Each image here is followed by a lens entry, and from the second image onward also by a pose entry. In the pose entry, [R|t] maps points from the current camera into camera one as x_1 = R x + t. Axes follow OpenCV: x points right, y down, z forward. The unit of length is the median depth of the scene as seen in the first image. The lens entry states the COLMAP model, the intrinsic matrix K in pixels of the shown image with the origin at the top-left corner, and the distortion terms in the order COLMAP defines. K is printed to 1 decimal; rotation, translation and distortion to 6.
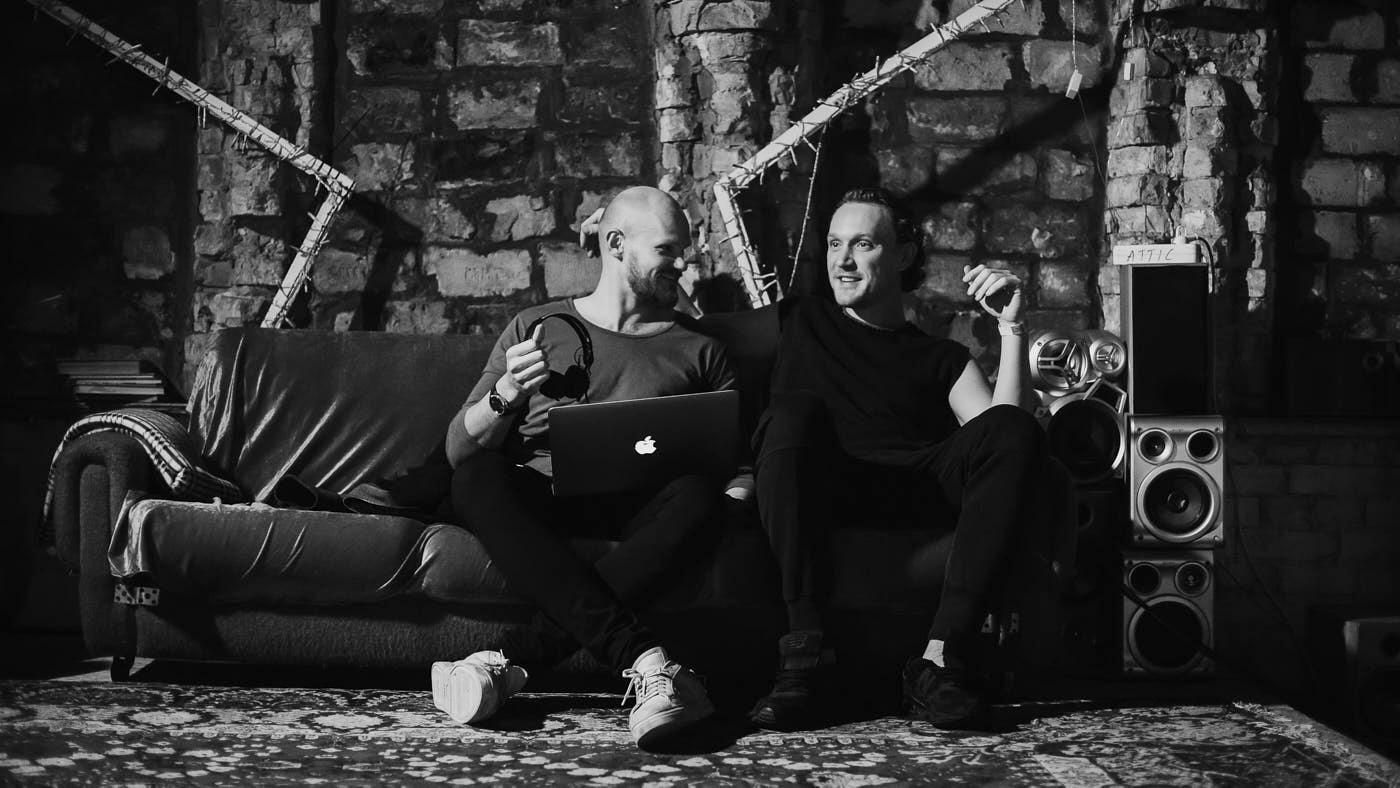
lens RADIAL K [[2041.0, 0, 705.4], [0, 2041.0, 390.3], [0, 0, 1]] dist [-0.167519, 0.000000]
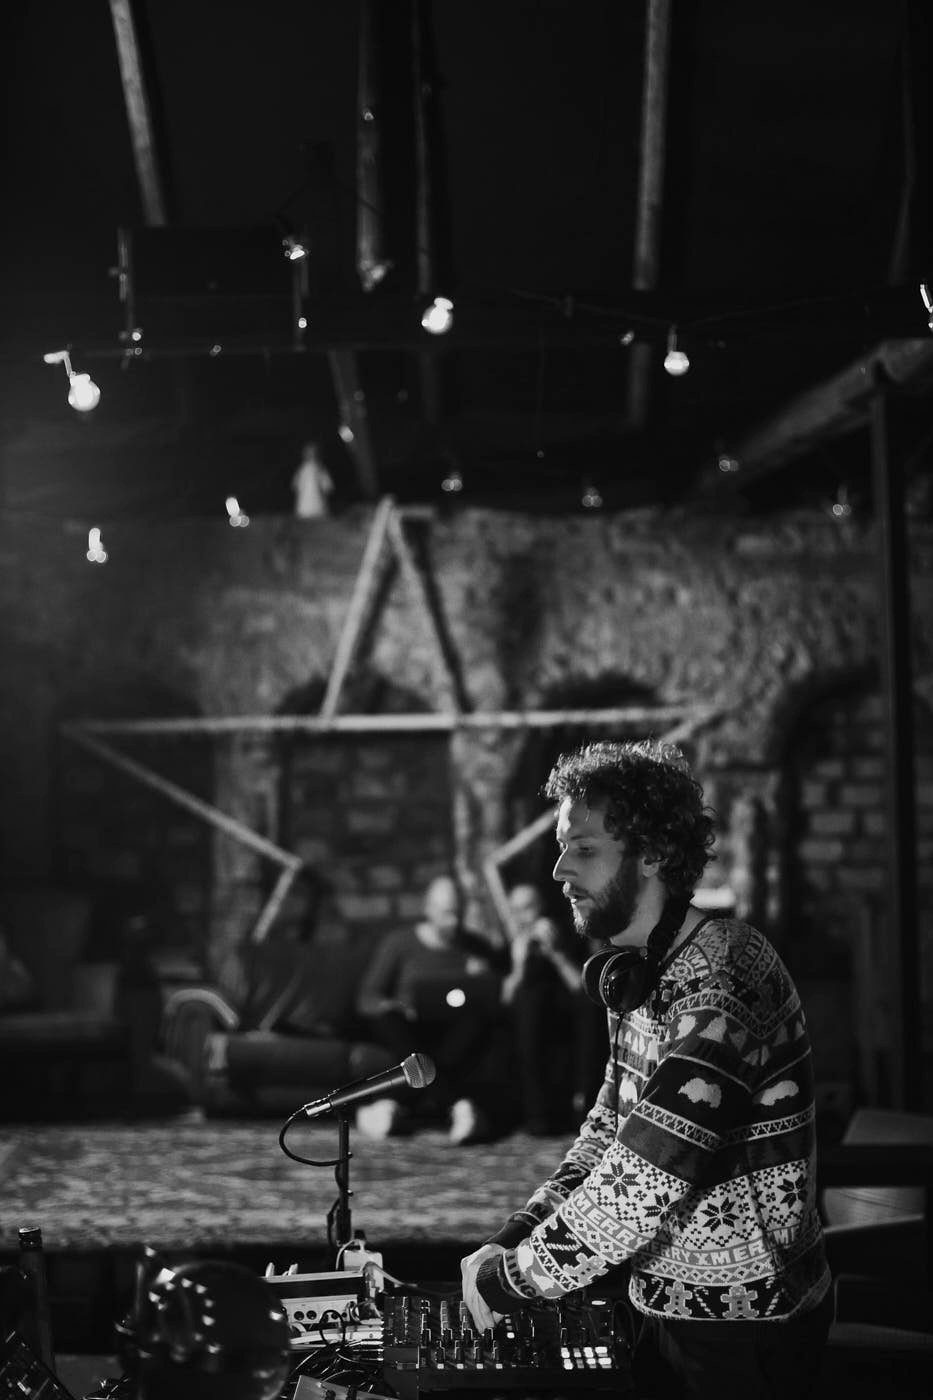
lens RADIAL K [[2040.7, 0, 465.9], [0, 2040.7, 701.1], [0, 0, 1]] dist [-0.166014, 0.000000]
pose [[0.999922, -0.012444, -0.001054, -0.011315], [0.012316, 0.996540, -0.082203, -0.092496], [0.002073, 0.082183, 0.996615, -0.913930]]
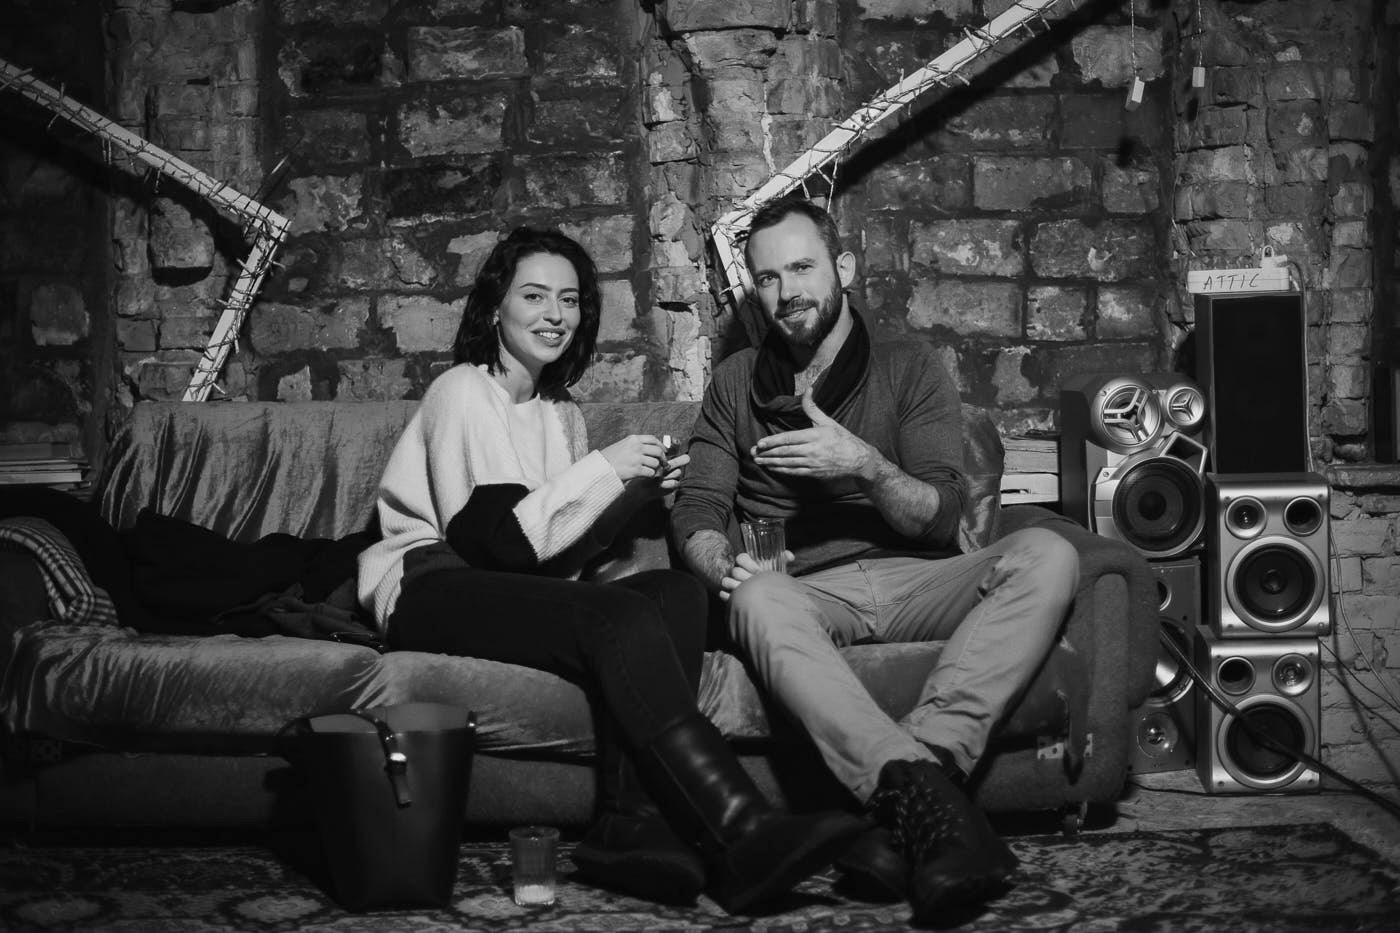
lens RADIAL K [[2040.7, 0, 693.9], [0, 2040.7, 469.5], [0, 0, 1]] dist [-0.166014, 0.000000]
pose [[0.999218, -0.031209, -0.024262, 0.013364], [0.032476, 0.998027, 0.053729, -0.039229], [0.022537, -0.054475, 0.998261, 0.145456]]
